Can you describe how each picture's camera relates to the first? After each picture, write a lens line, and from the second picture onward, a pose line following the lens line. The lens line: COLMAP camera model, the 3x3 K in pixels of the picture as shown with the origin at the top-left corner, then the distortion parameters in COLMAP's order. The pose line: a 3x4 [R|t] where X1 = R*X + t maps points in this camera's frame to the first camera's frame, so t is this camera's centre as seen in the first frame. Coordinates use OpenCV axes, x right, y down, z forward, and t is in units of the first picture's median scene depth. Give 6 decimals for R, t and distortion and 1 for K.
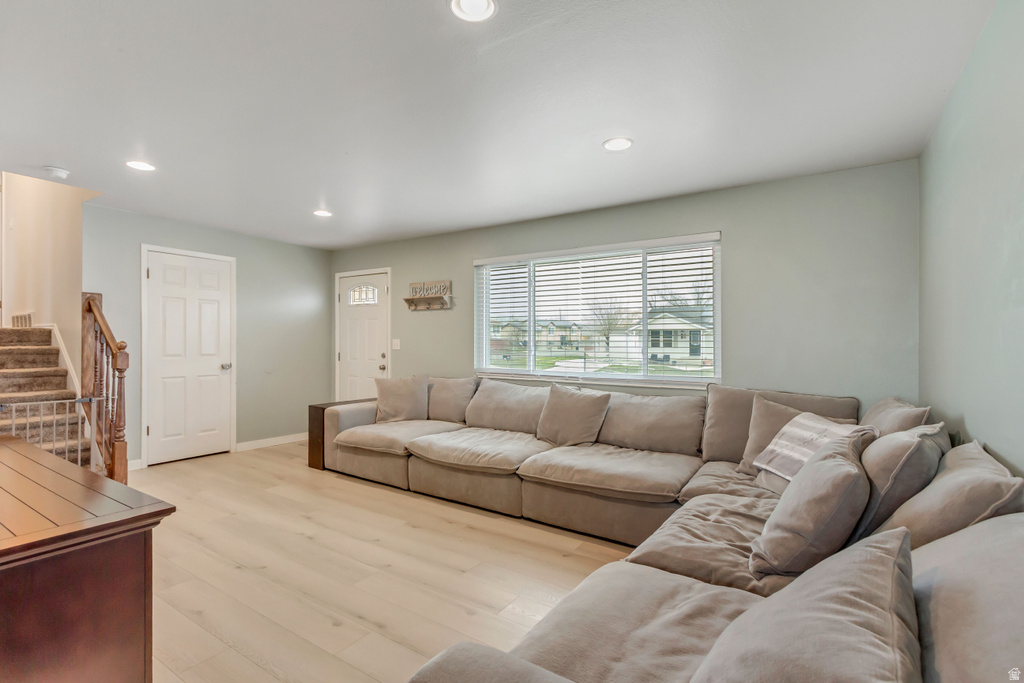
lens RADIAL K [[489.8, 0, 512.9], [0, 489.8, 343.6], [0, 0, 1]] dist [-0.002549, -0.000182]
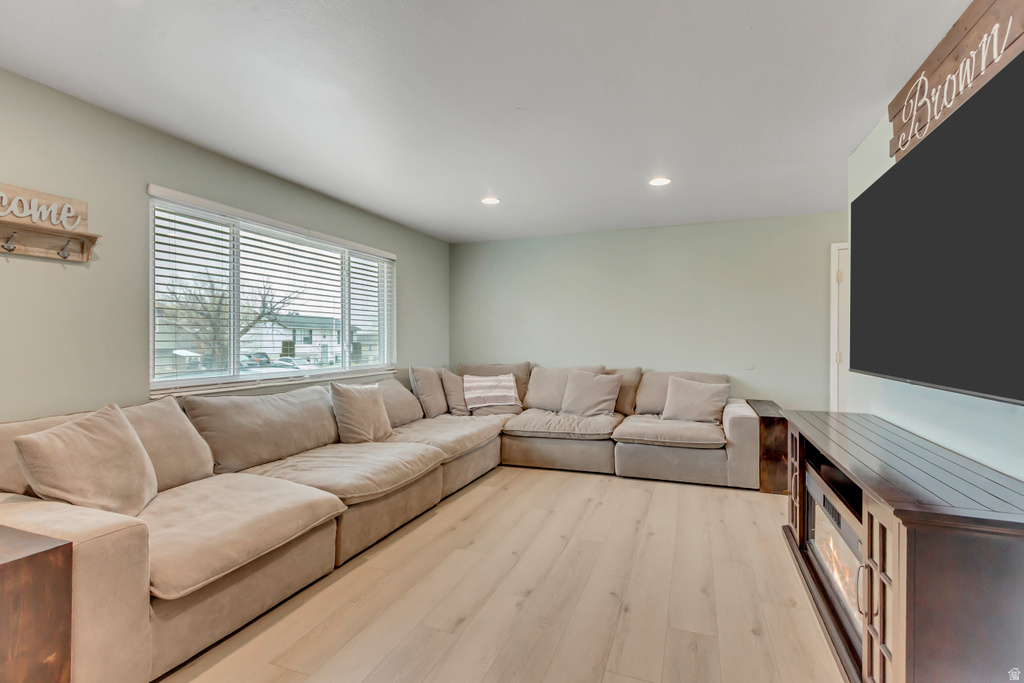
lens RADIAL K [[489.8, 0, 511.6], [0, 489.8, 338.7], [0, 0, 1]] dist [-0.002549, -0.000182]
pose [[-0.240209, -0.000237, 0.970721, -1.065004], [0.003841, 0.999992, 0.001195, 0.004103], [-0.970714, 0.004015, -0.240206, 1.126417]]
